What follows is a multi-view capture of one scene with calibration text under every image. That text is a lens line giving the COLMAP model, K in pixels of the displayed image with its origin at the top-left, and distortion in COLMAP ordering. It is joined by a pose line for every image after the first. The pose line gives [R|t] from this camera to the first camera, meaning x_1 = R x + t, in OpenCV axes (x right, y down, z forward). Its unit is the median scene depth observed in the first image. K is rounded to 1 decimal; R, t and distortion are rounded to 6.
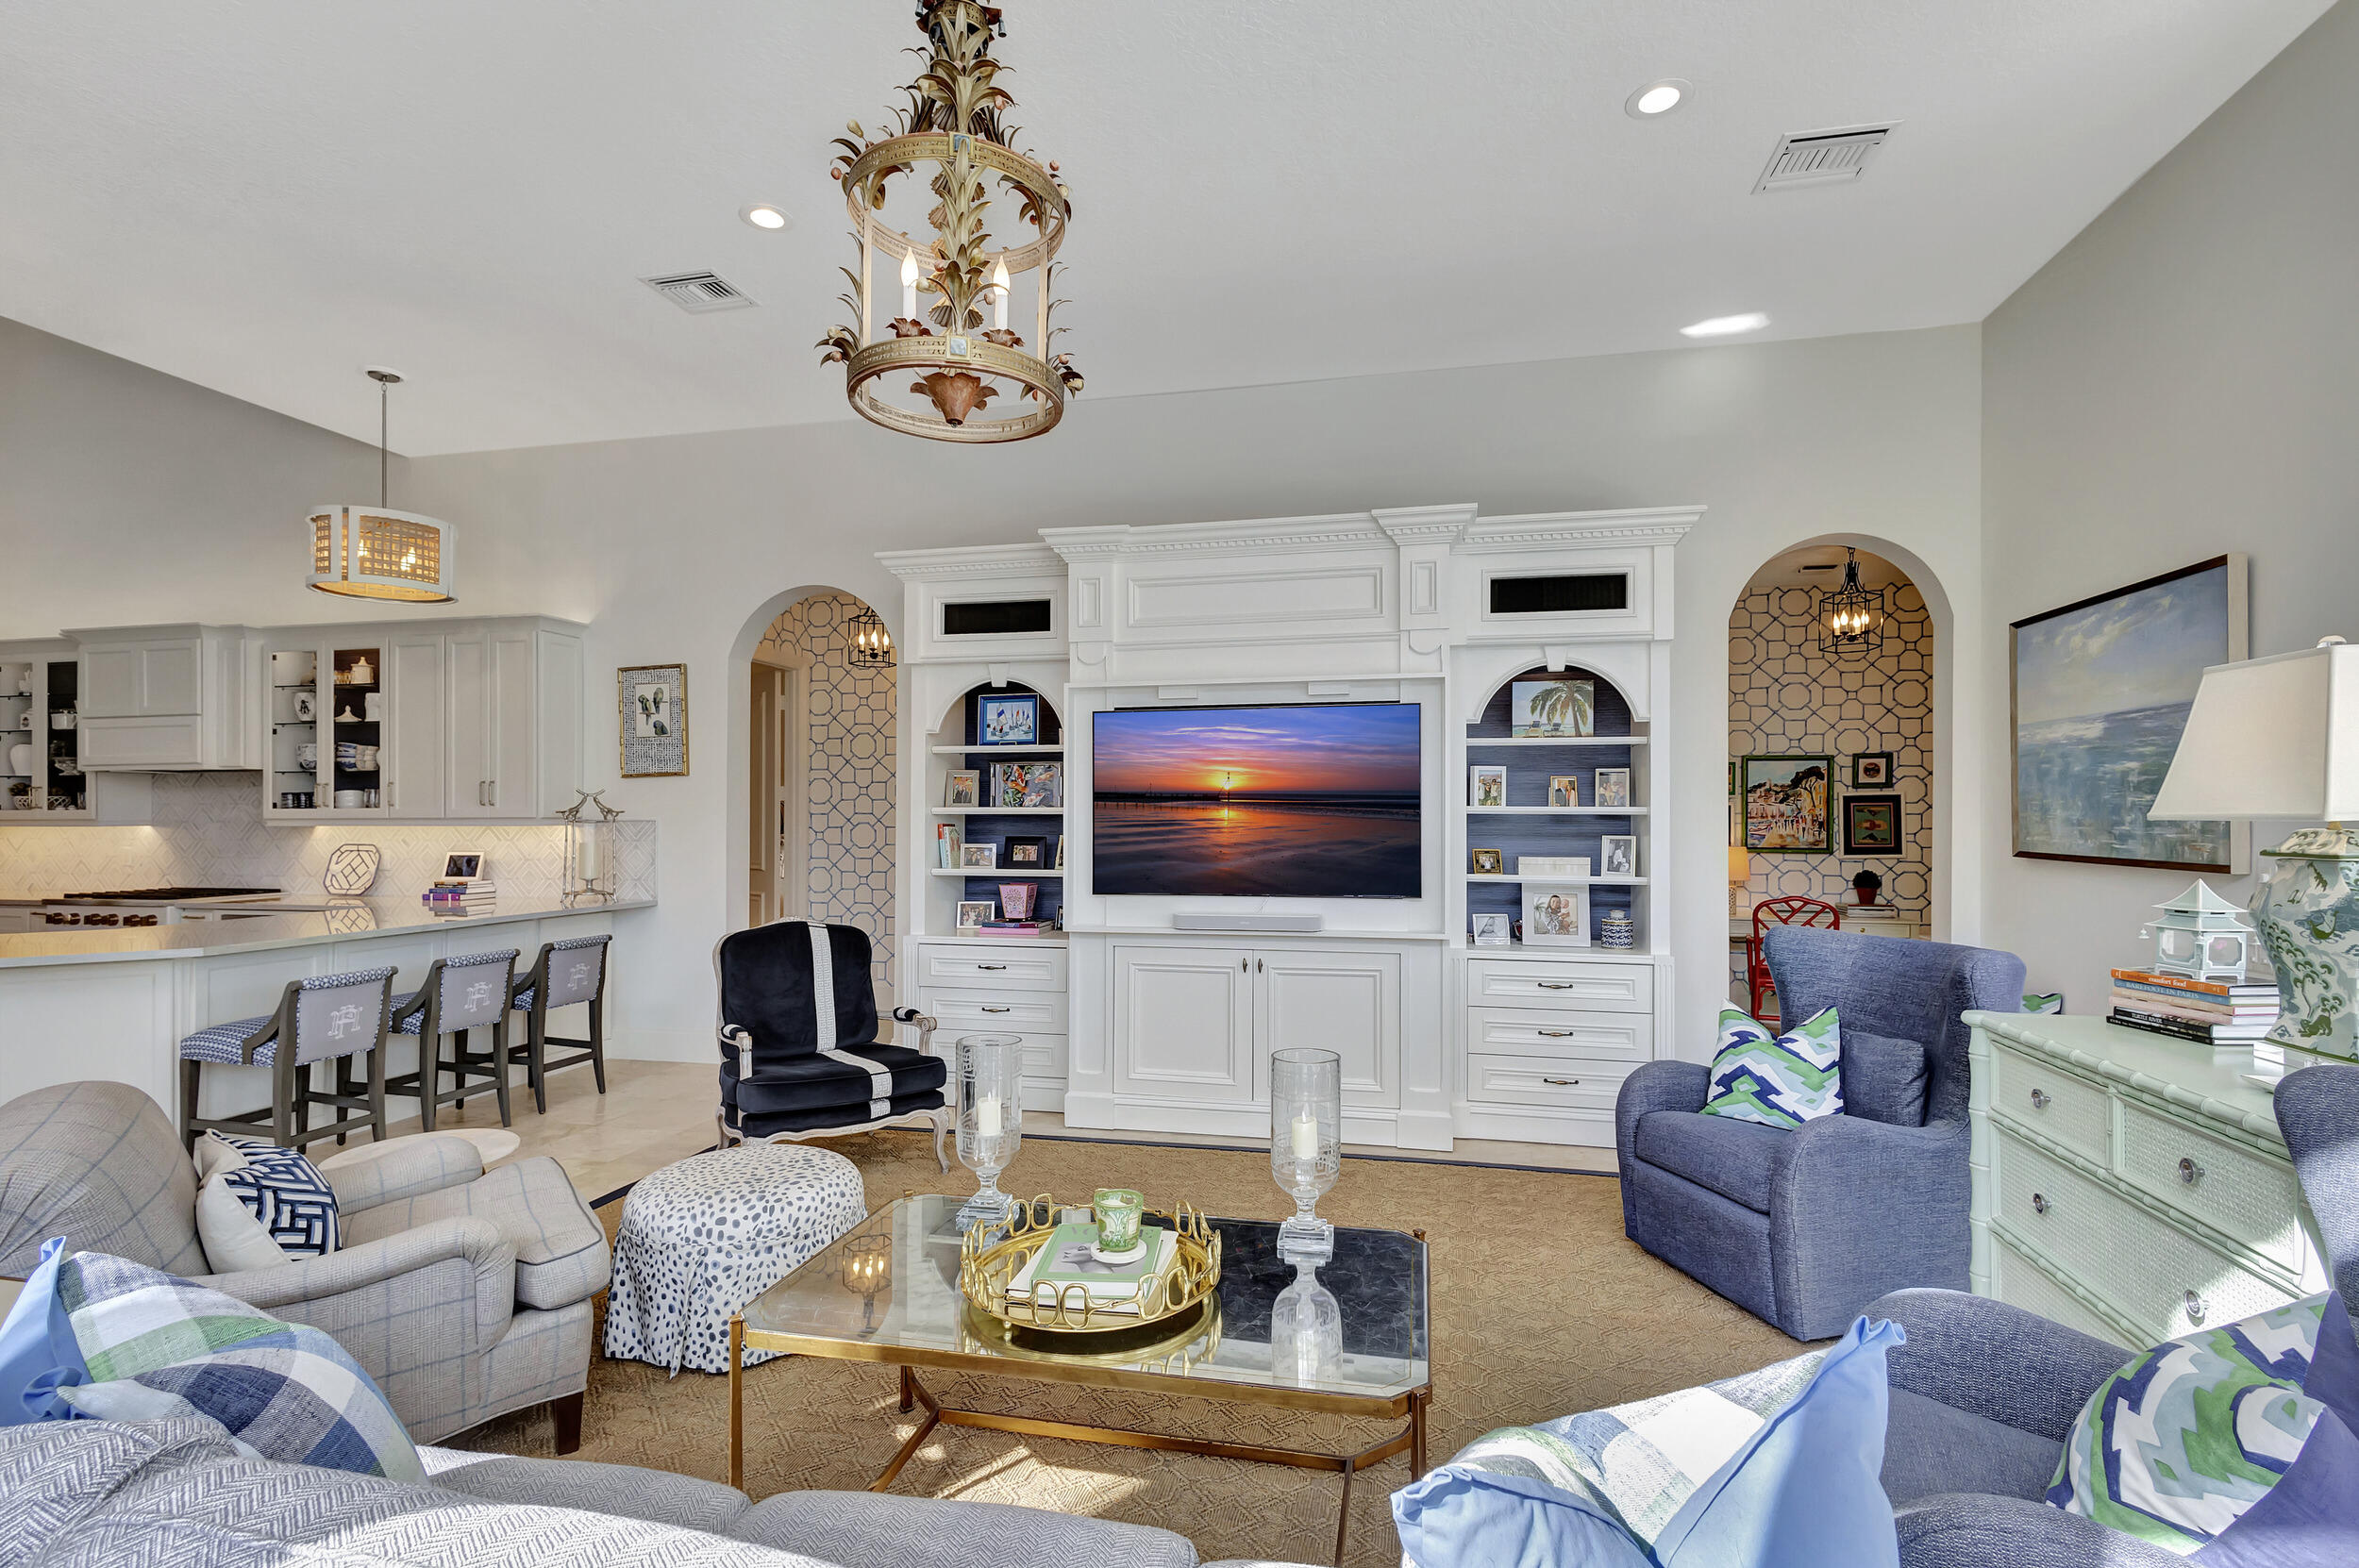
lens RADIAL K [[1102.7, 0, 1177.1], [0, 1102.7, 833.8], [0, 0, 1]] dist [0.010924, -0.000295]
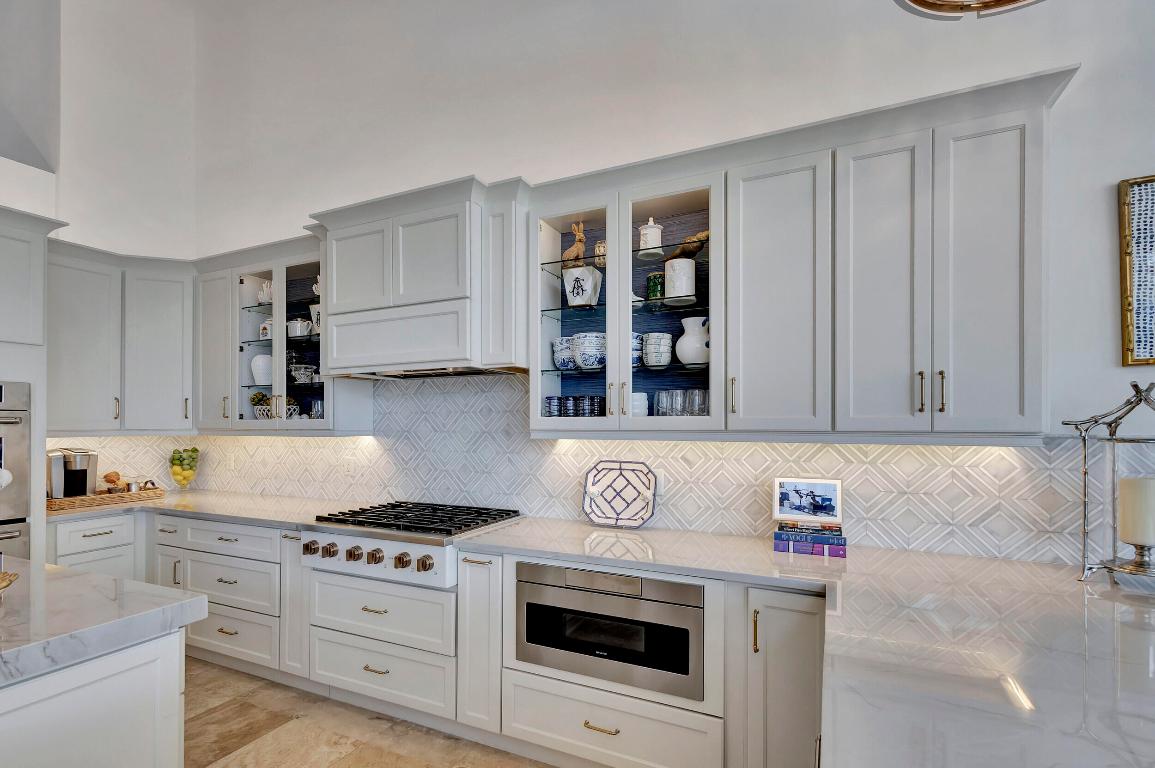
lens RADIAL K [[542.0, 0, 574.3], [0, 542.0, 430.1], [0, 0, 1]] dist [0.039967, 0.000099]
pose [[0.974924, 0.005341, -0.222476, -0.681174], [-0.007263, 0.999943, -0.007823, -0.010068], [0.222421, 0.009243, 0.974907, 0.605112]]
